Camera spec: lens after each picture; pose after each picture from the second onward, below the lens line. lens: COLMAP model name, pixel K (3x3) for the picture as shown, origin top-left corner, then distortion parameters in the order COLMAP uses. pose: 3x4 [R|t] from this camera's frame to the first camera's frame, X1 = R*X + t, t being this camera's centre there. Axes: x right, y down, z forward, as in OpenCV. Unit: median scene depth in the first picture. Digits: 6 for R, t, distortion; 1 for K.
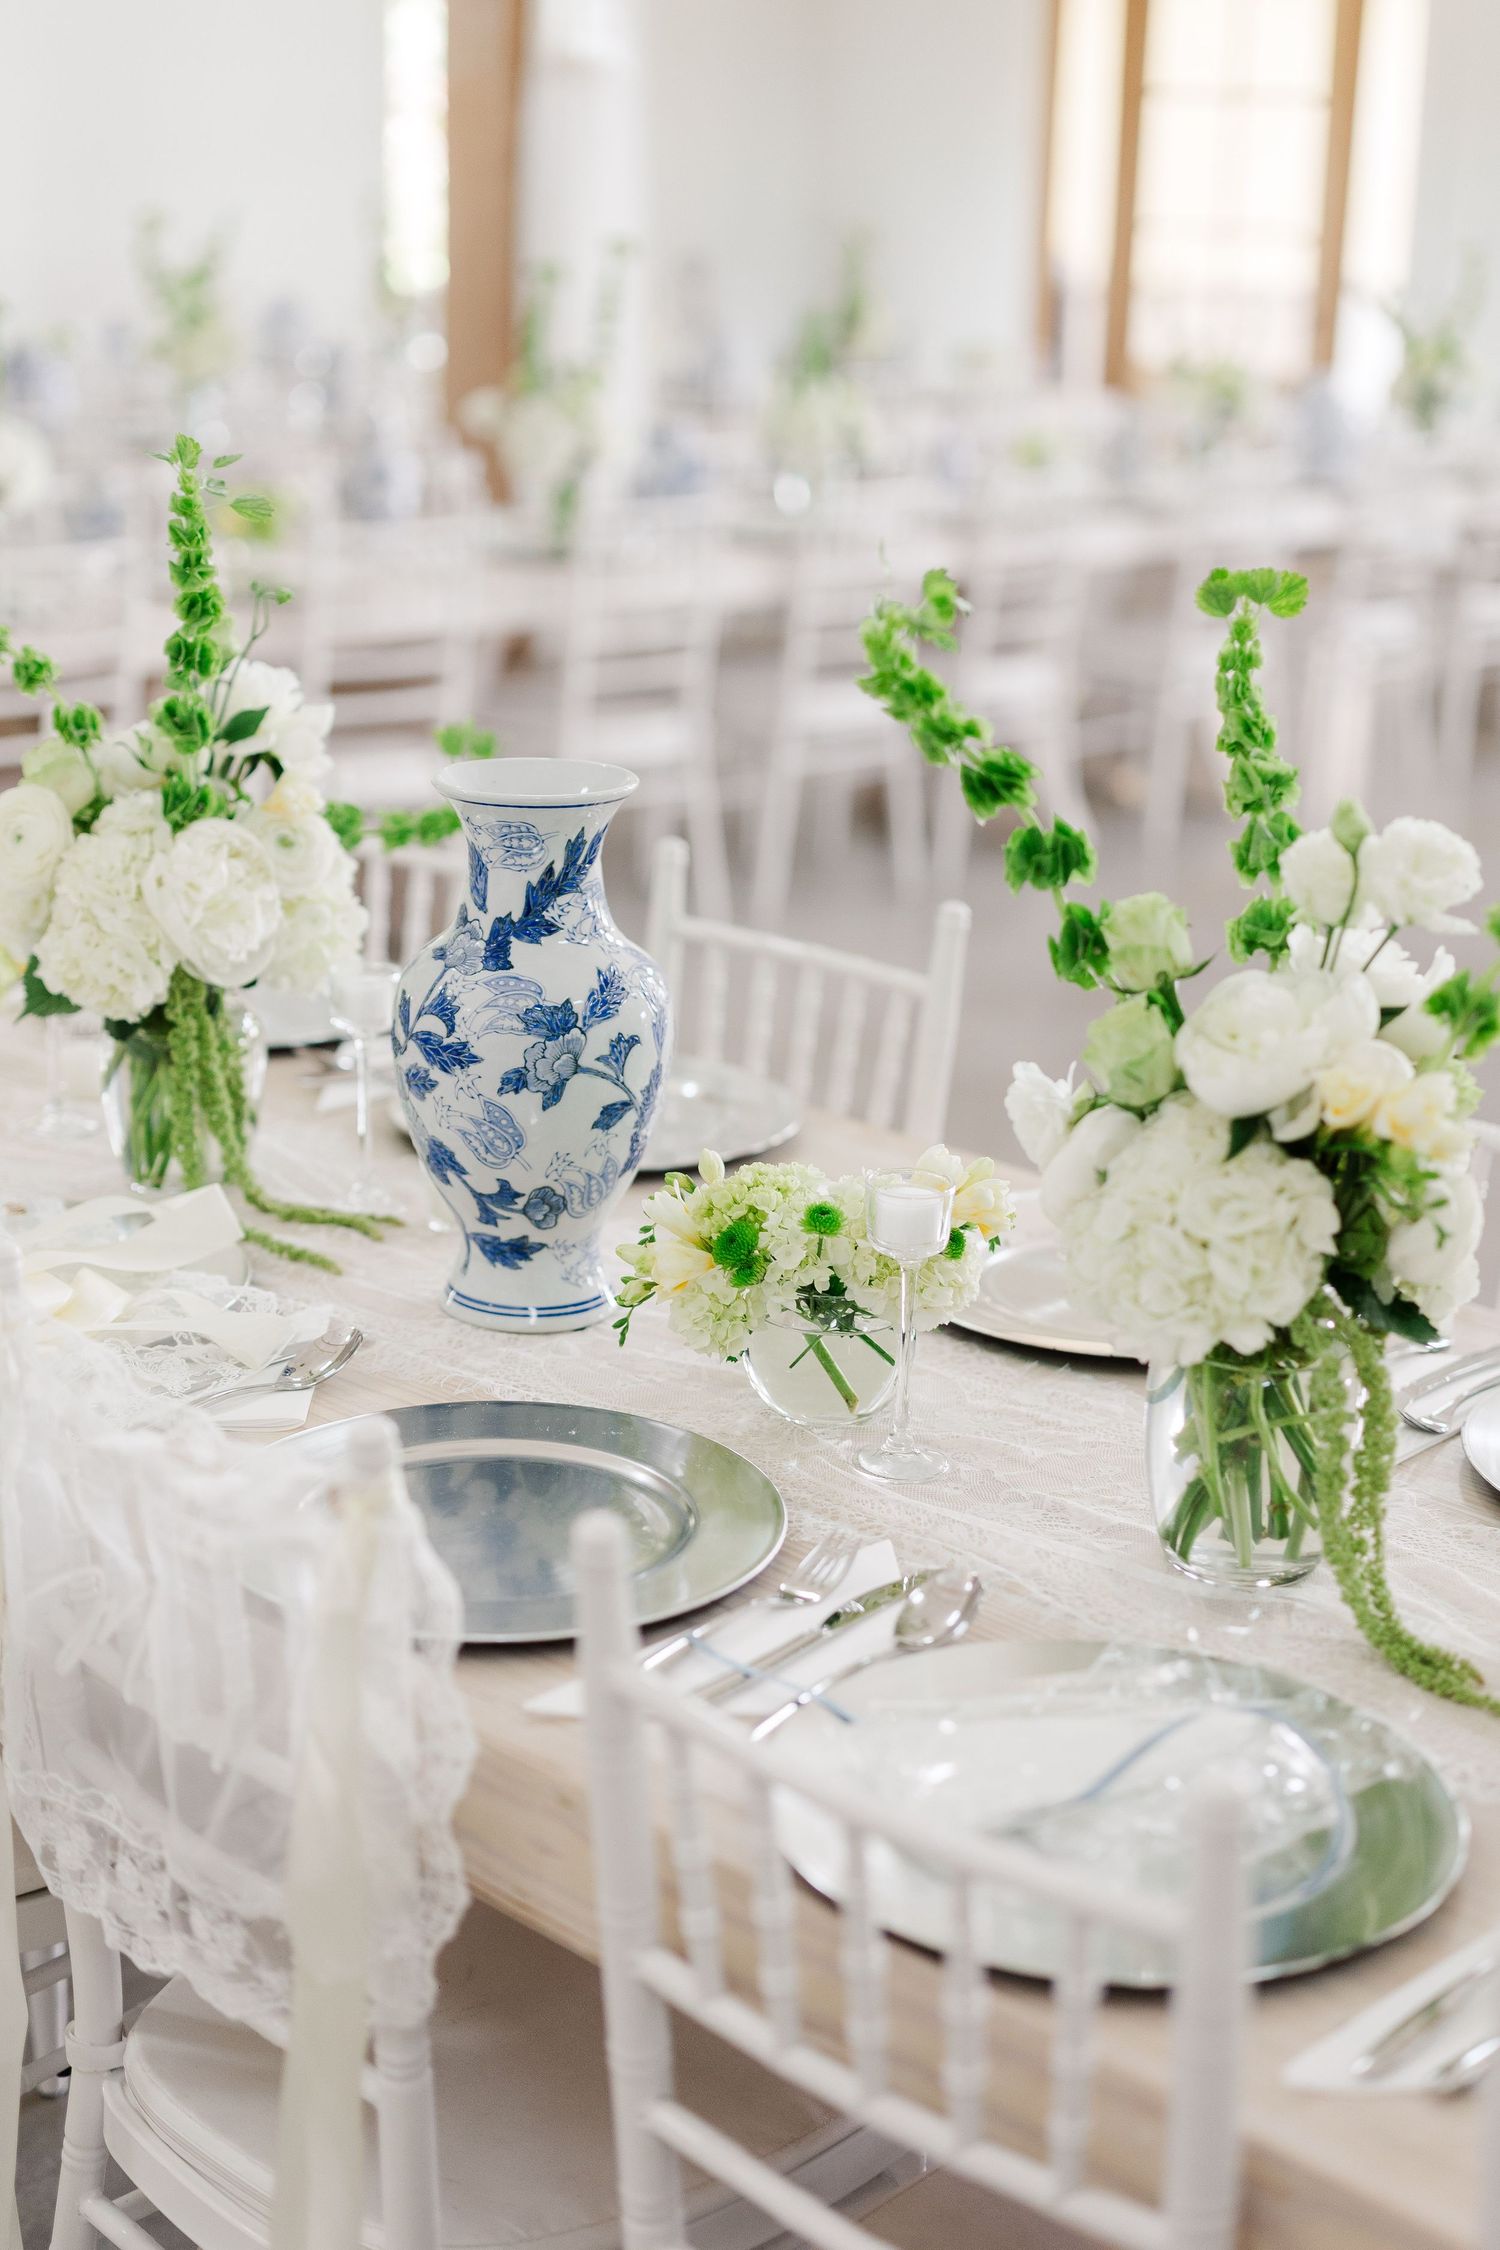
lens RADIAL K [[3330.8, 0, 750.0], [0, 3330.8, 1125.0], [0, 0, 1]] dist [-0.001331, 0.067182]
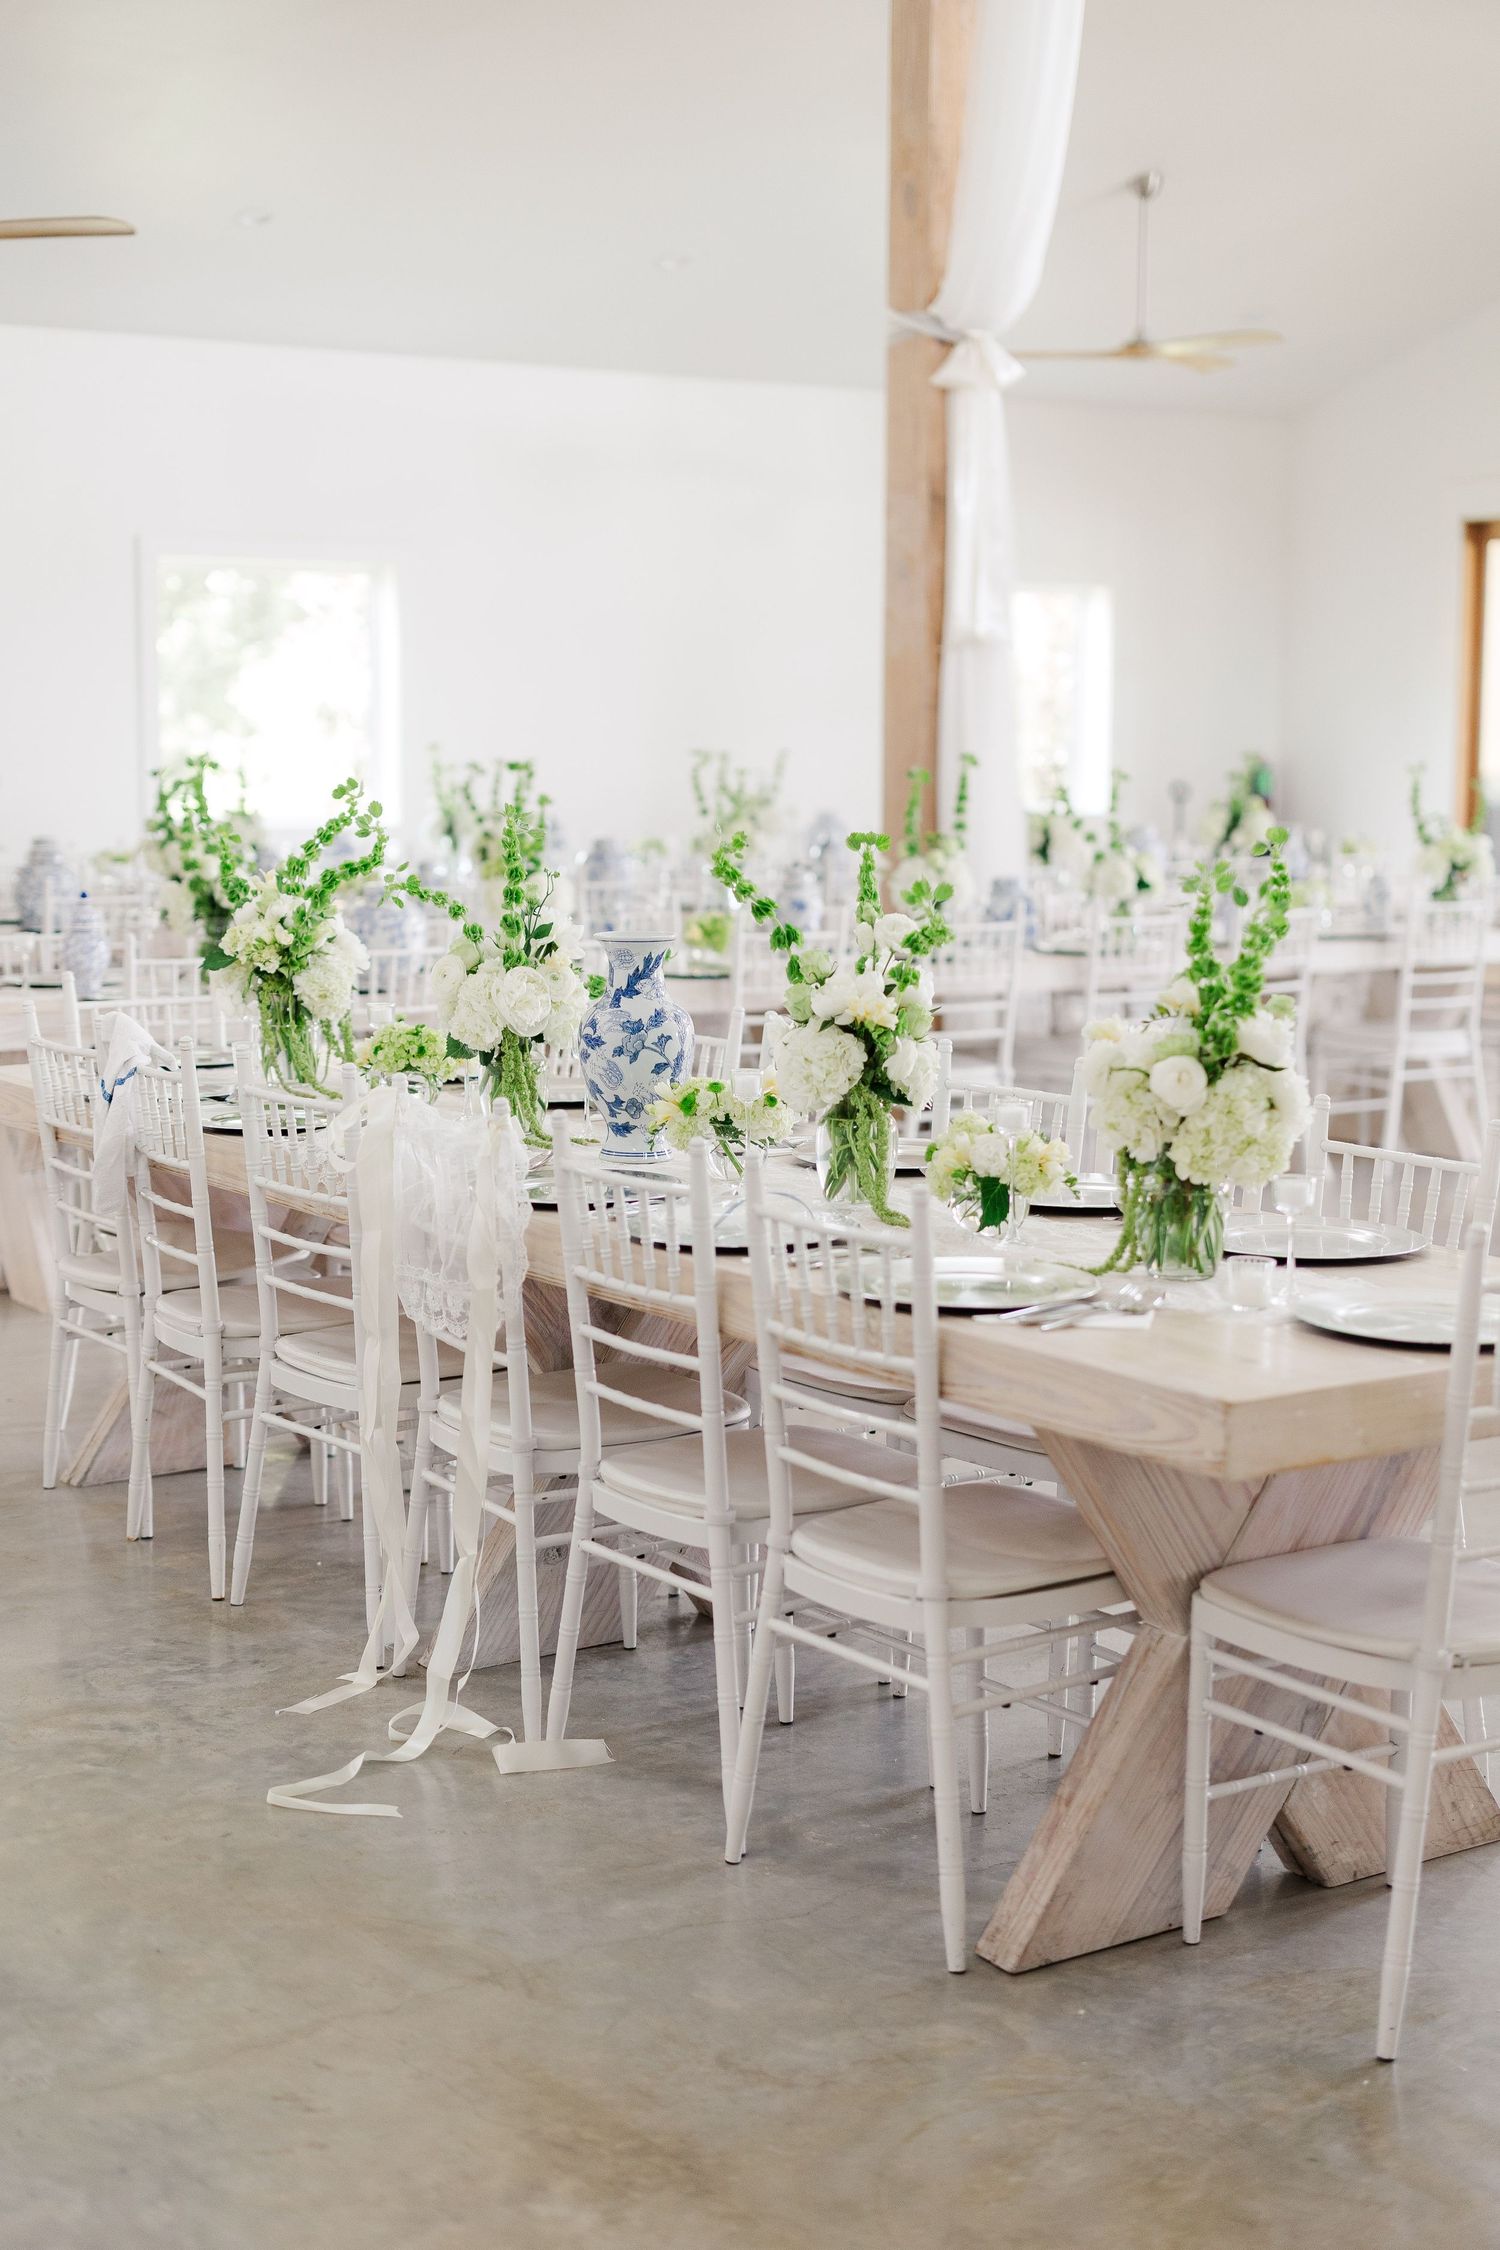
lens RADIAL K [[3330.8, 0, 750.0], [0, 3330.8, 1125.0], [0, 0, 1]] dist [-0.001331, 0.067182]
pose [[0.978666, 0.000457, -0.205457, 0.529465], [-0.033404, 0.987046, -0.156922, 0.422678], [0.202724, 0.160437, 0.966004, -1.353076]]
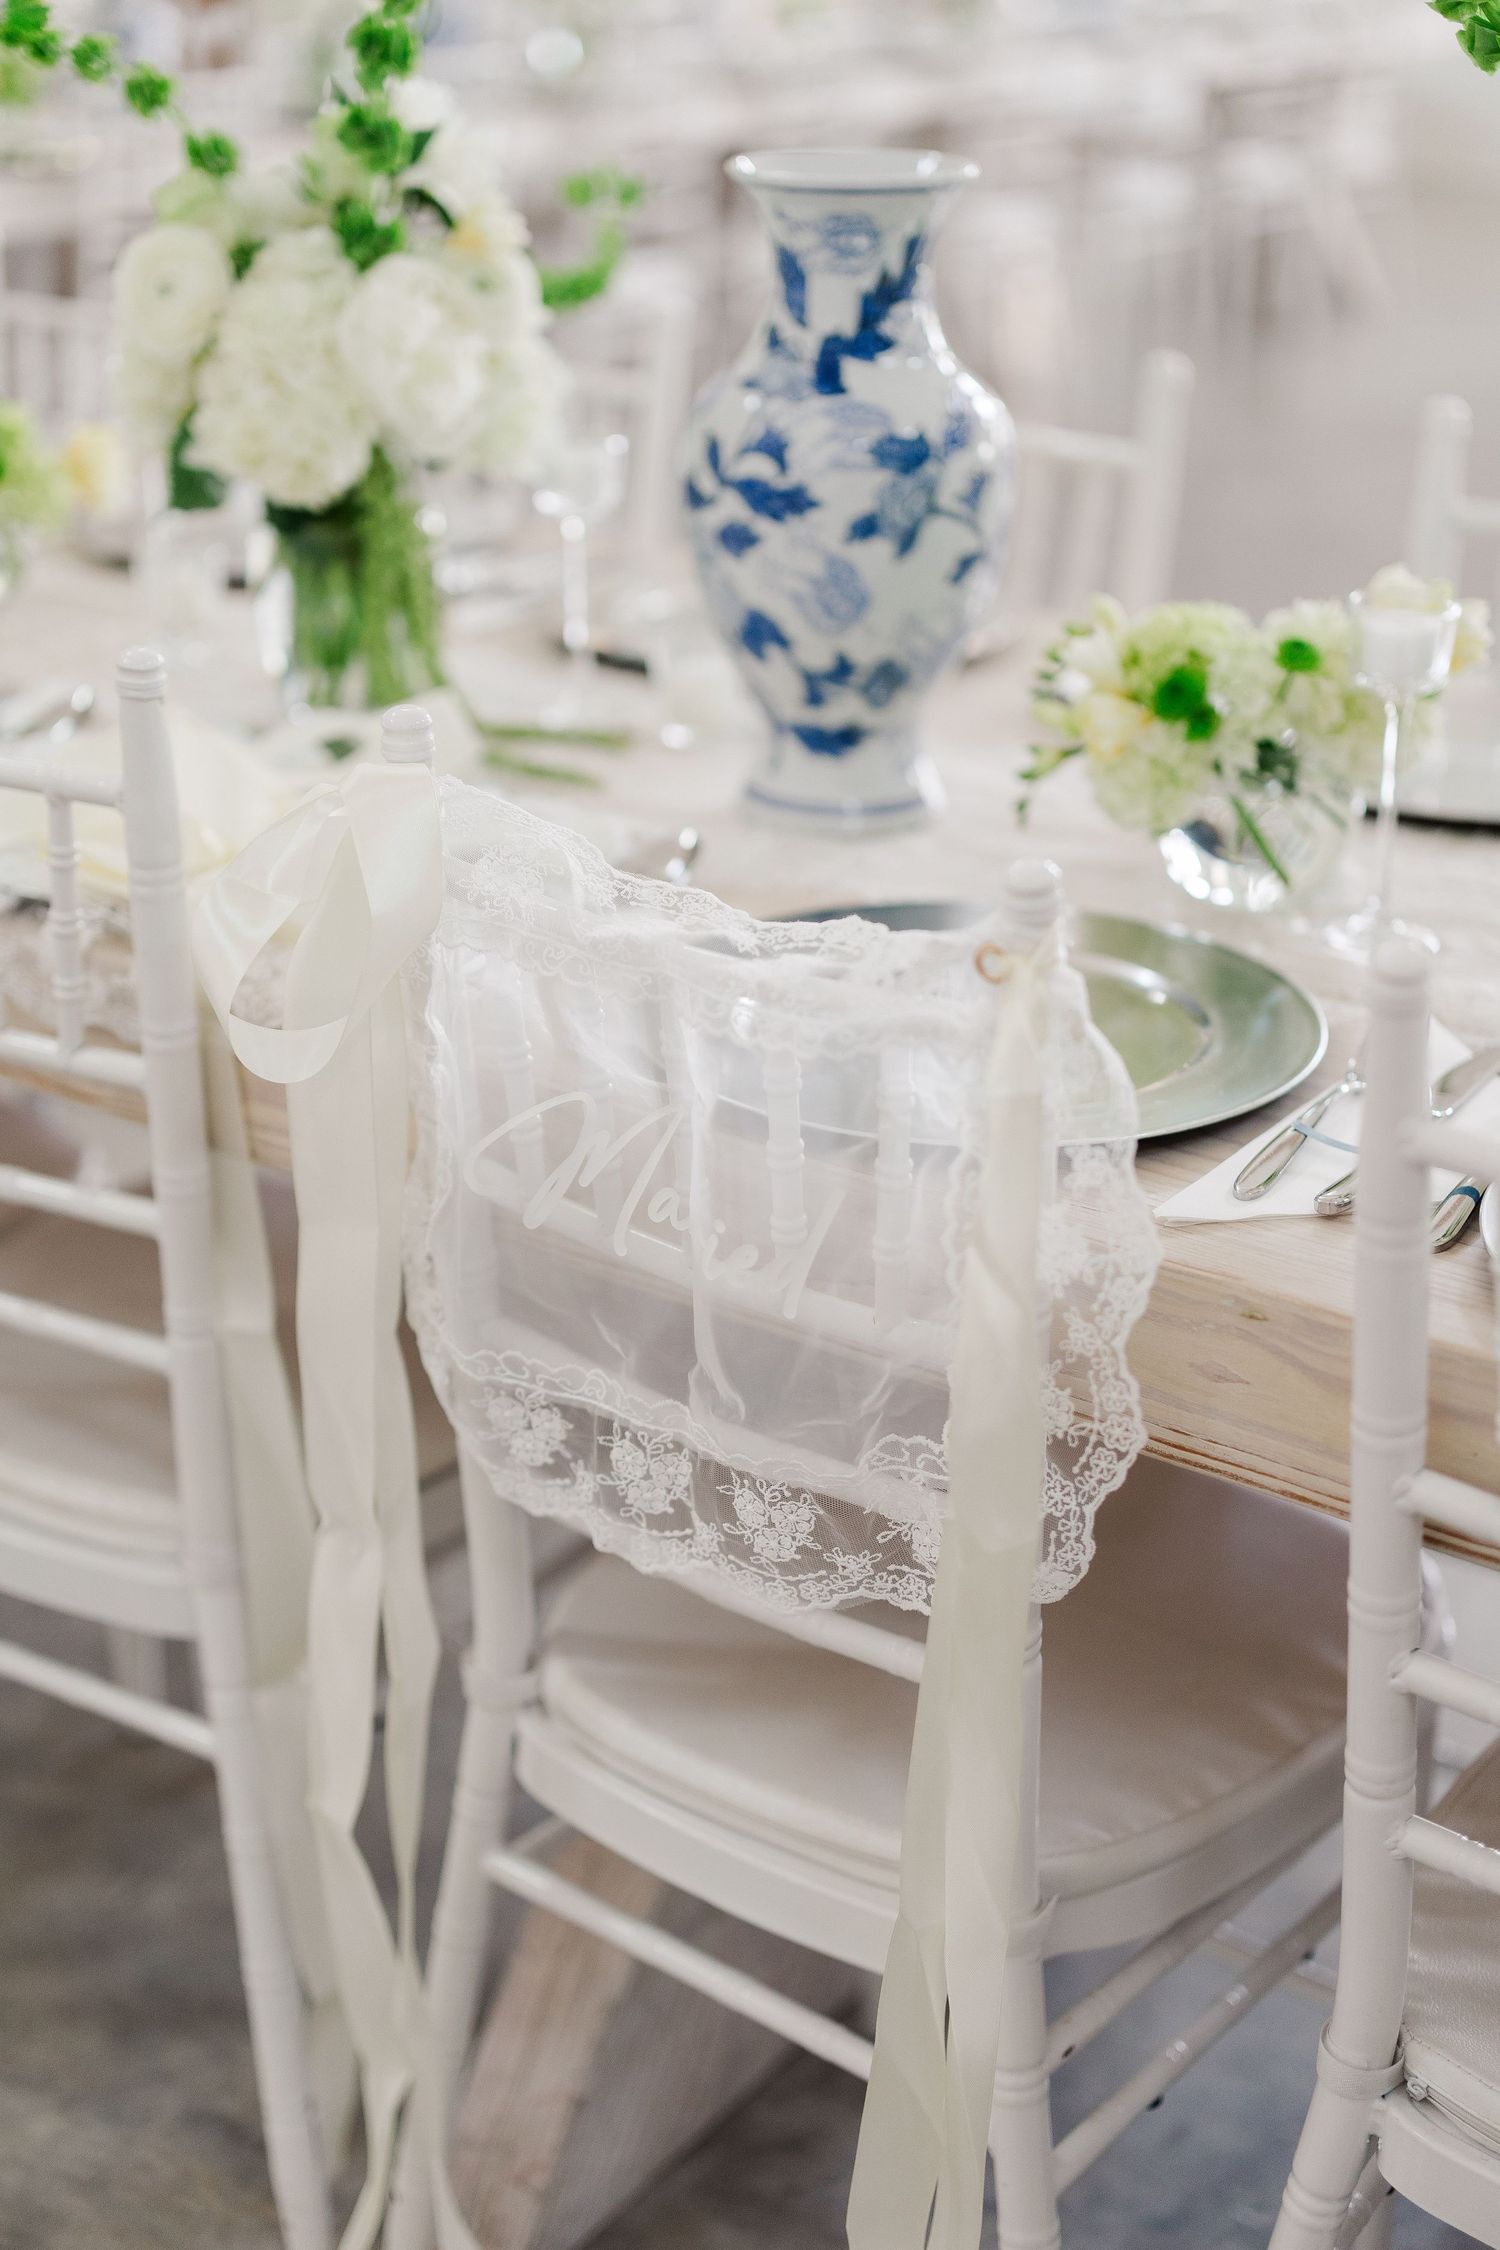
lens RADIAL K [[3330.8, 0, 750.0], [0, 3330.8, 1125.0], [0, 0, 1]] dist [-0.001331, 0.067182]
pose [[0.990390, -0.066314, 0.121368, -0.209789], [0.054160, 0.993428, 0.100835, 0.050012], [-0.127257, -0.093292, 0.987473, 0.154571]]
